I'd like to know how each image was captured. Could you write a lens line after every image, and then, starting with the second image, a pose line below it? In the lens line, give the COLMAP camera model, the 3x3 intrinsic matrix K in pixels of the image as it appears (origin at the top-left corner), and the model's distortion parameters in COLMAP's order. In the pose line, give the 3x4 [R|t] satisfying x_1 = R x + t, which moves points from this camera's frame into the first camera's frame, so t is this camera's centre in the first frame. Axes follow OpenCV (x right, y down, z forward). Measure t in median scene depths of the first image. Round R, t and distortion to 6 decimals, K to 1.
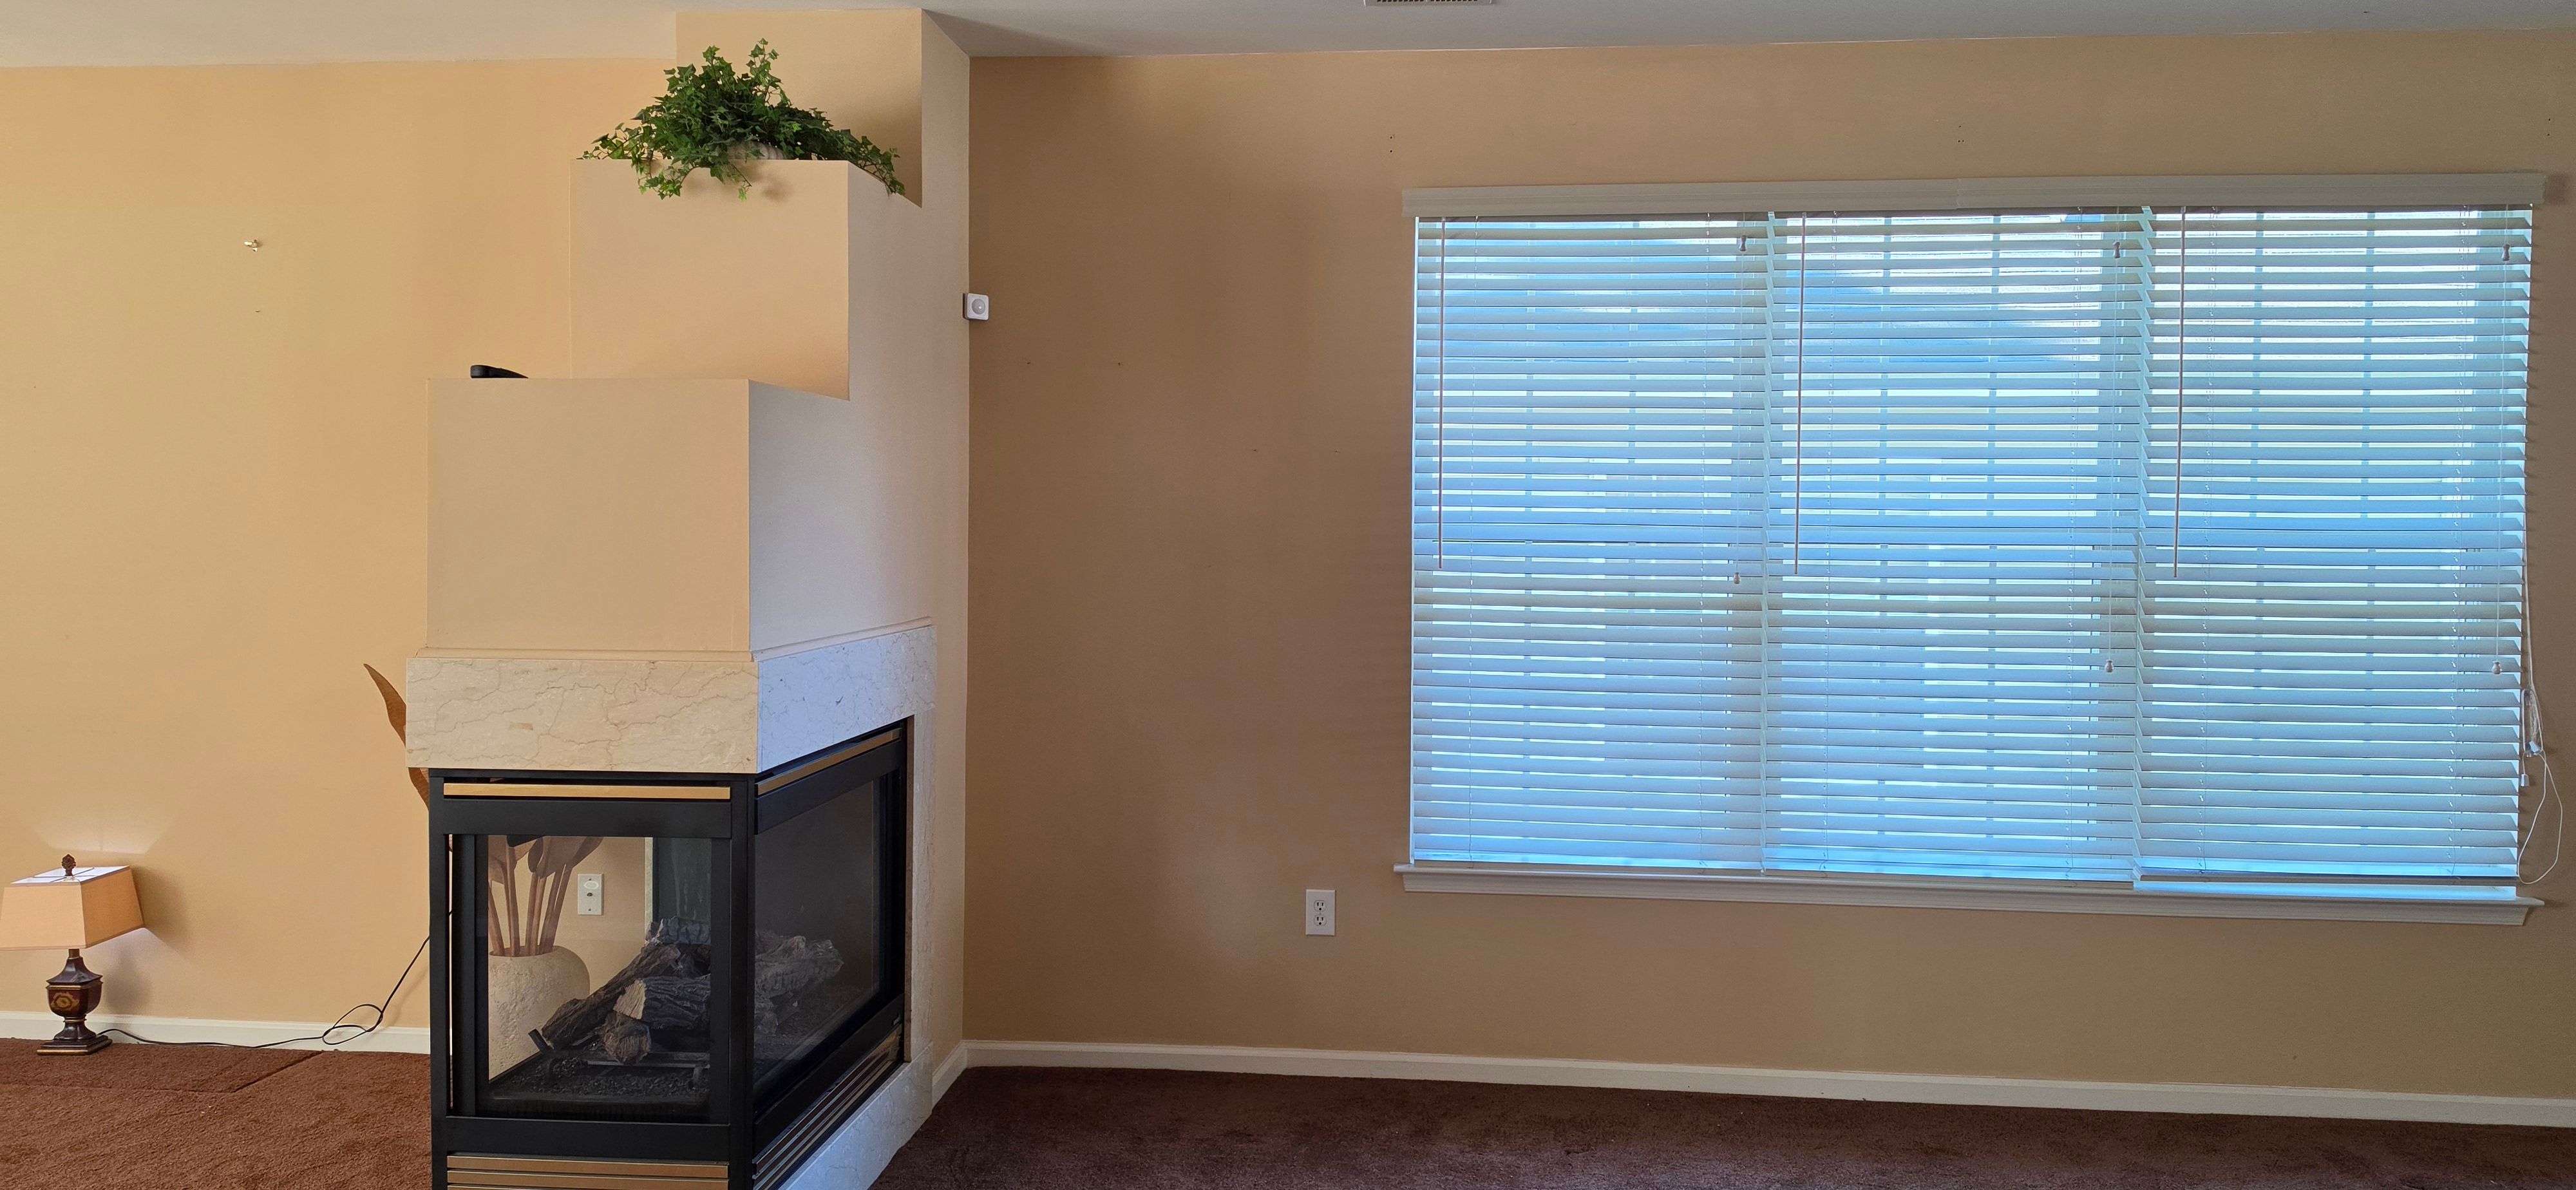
lens RADIAL K [[1760.7, 0, 1287.6], [0, 1760.7, 596.2], [0, 0, 1]] dist [0.029605, 0.000896]
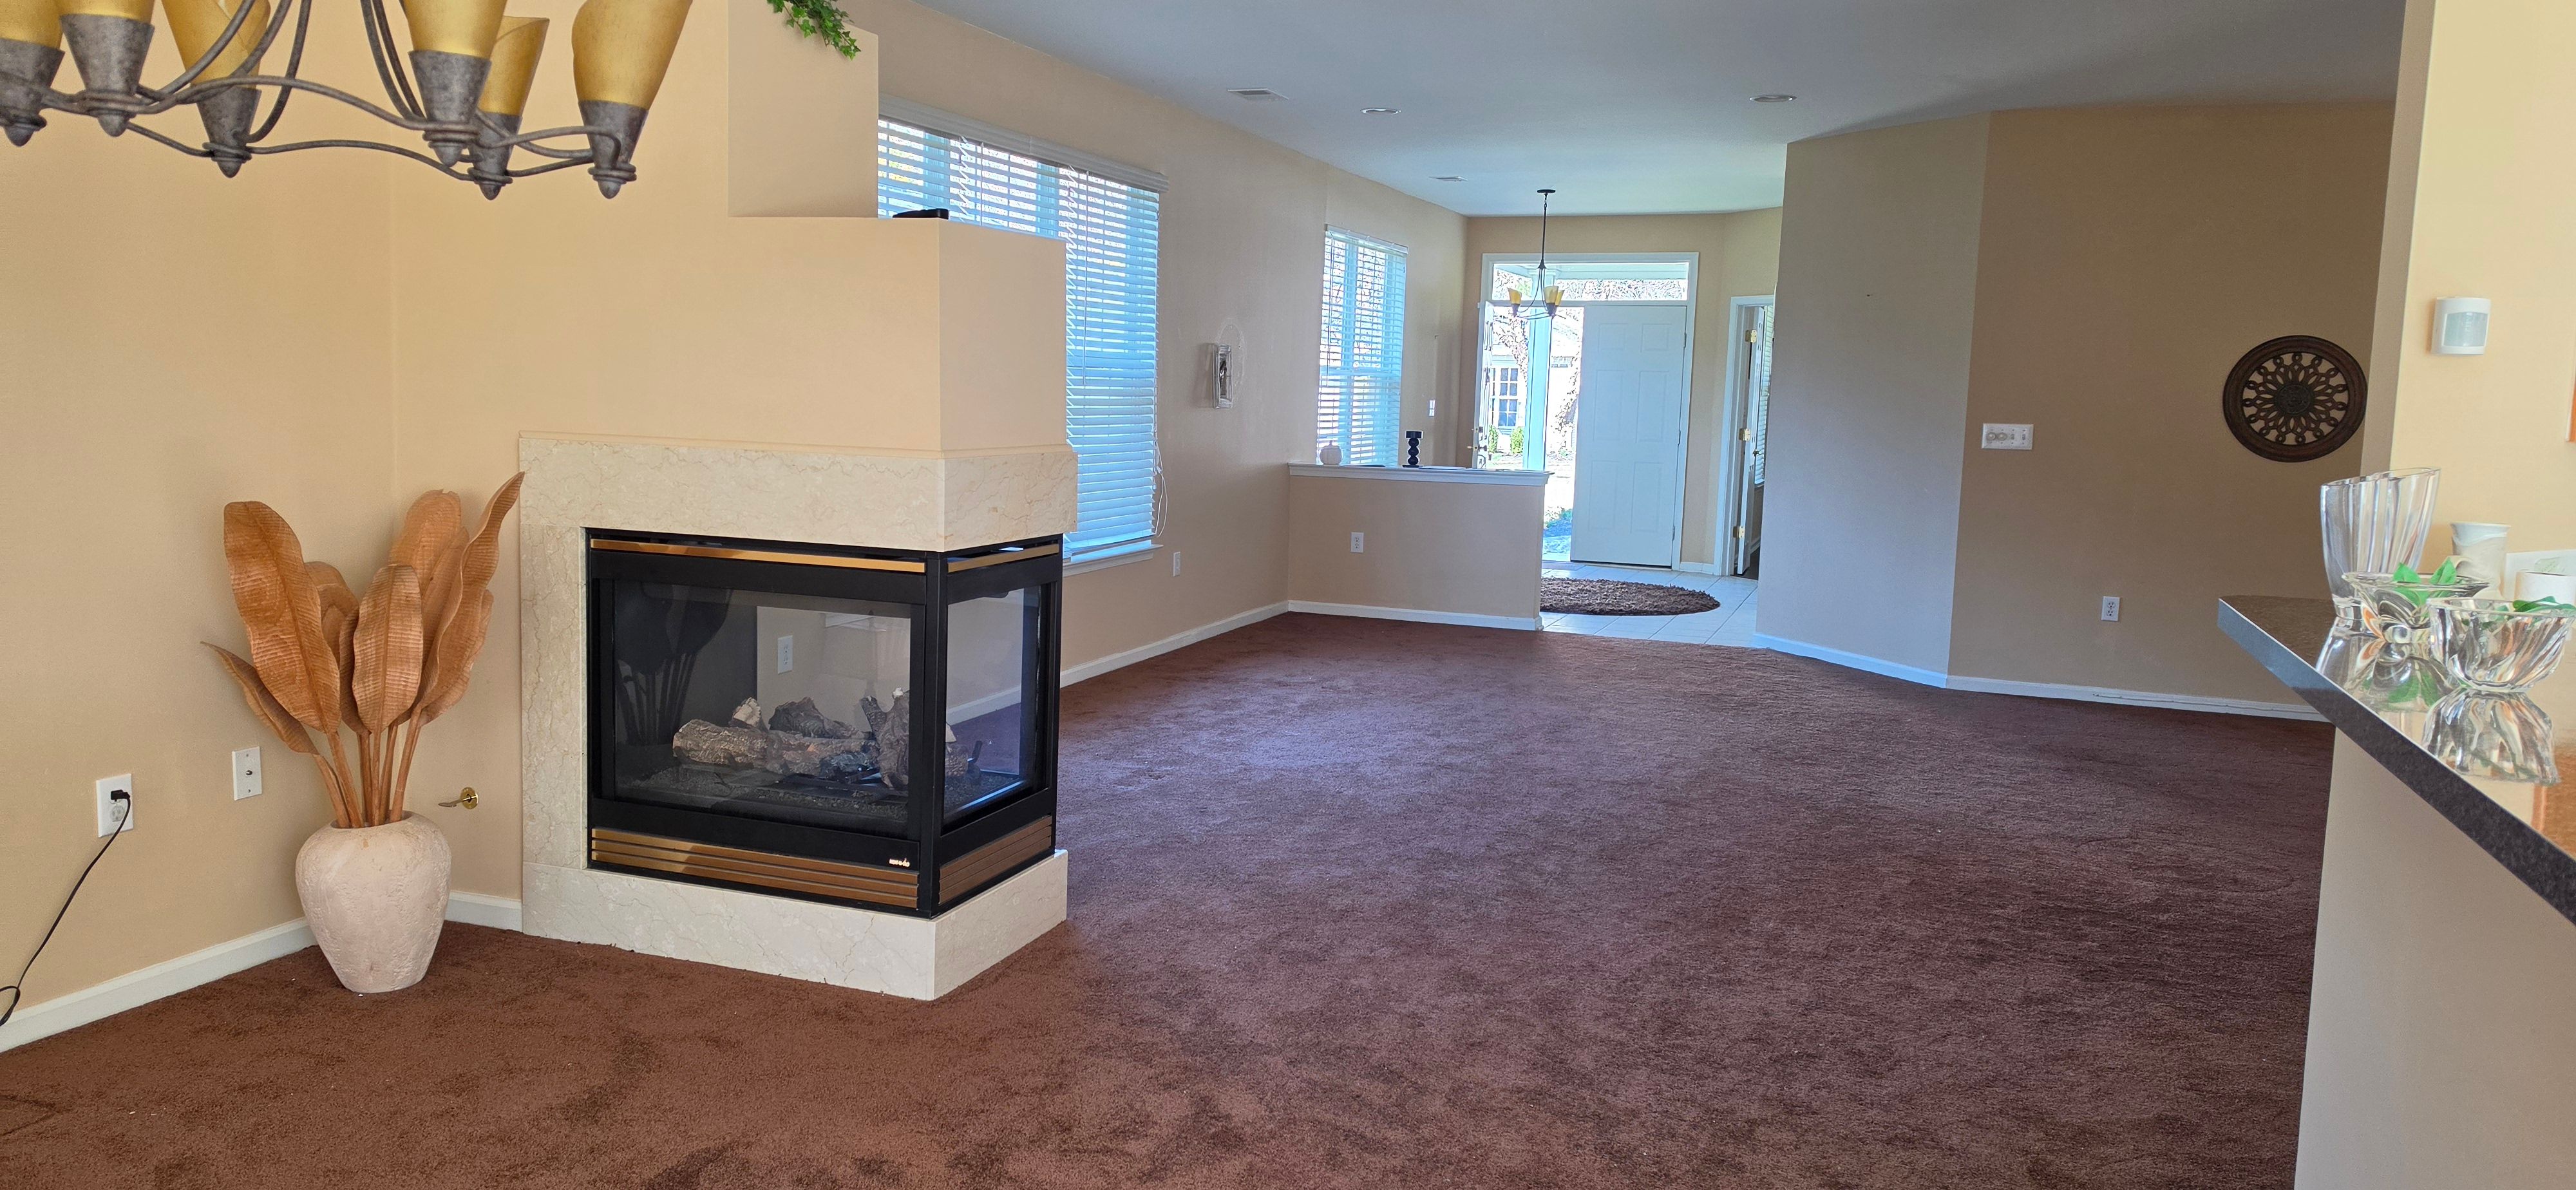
lens RADIAL K [[1760.7, 0, 1288.7], [0, 1760.7, 590.2], [0, 0, 1]] dist [0.029605, 0.000896]
pose [[0.190503, -0.108231, 0.975702, -1.219078], [-0.007127, 0.993725, 0.111622, -0.003503], [-0.981661, -0.028218, 0.188536, 0.474878]]
